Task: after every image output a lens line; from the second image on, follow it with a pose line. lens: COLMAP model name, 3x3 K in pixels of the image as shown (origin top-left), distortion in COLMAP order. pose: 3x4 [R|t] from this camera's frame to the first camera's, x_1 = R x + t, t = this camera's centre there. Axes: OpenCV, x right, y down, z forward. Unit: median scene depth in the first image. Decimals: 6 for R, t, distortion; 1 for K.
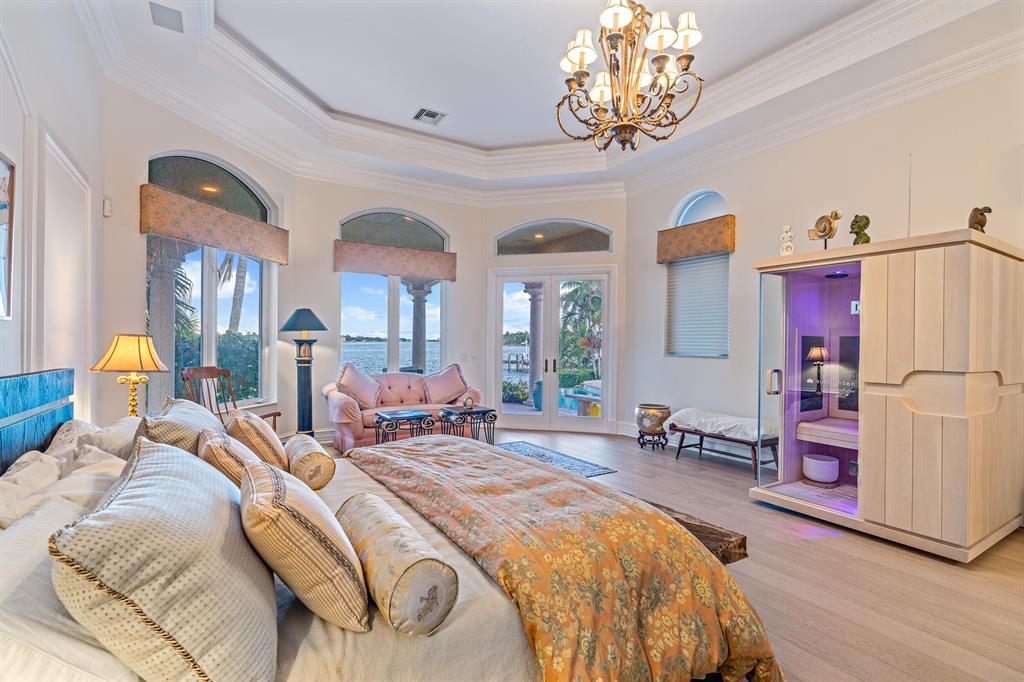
lens RADIAL K [[466.9, 0, 509.7], [0, 466.9, 345.0], [0, 0, 1]] dist [-0.001539, 0.000072]
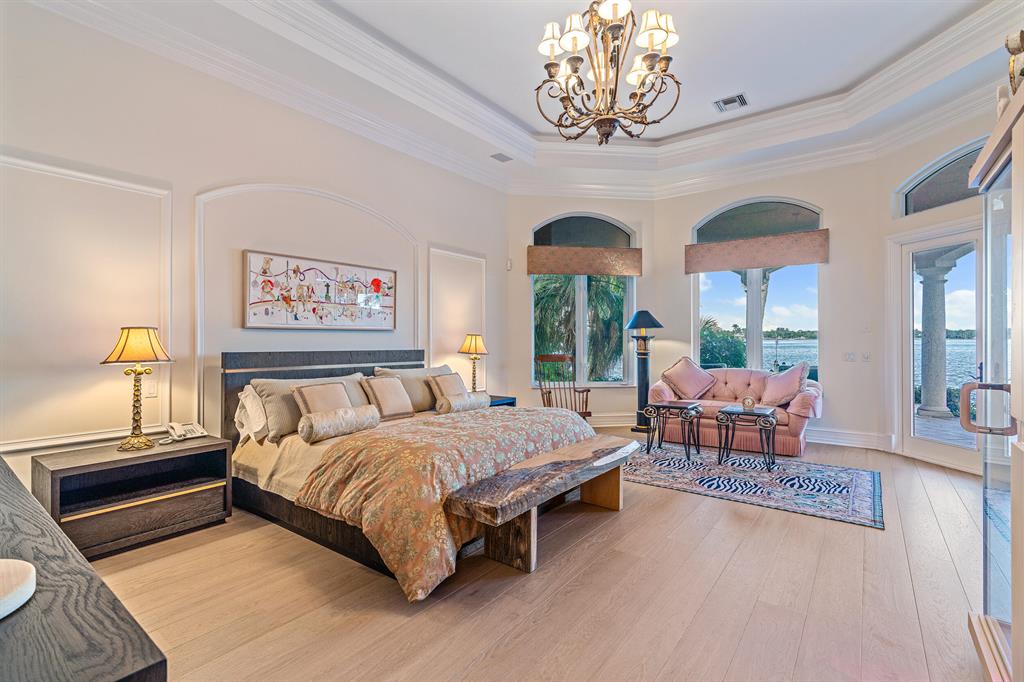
lens RADIAL K [[466.9, 0, 510.2], [0, 466.9, 338.3], [0, 0, 1]] dist [-0.001539, 0.000072]
pose [[0.357999, -0.008058, -0.933687, 0.533576], [-0.000380, 0.999961, -0.008776, 0.005472], [0.933722, 0.003497, 0.357982, 0.218031]]
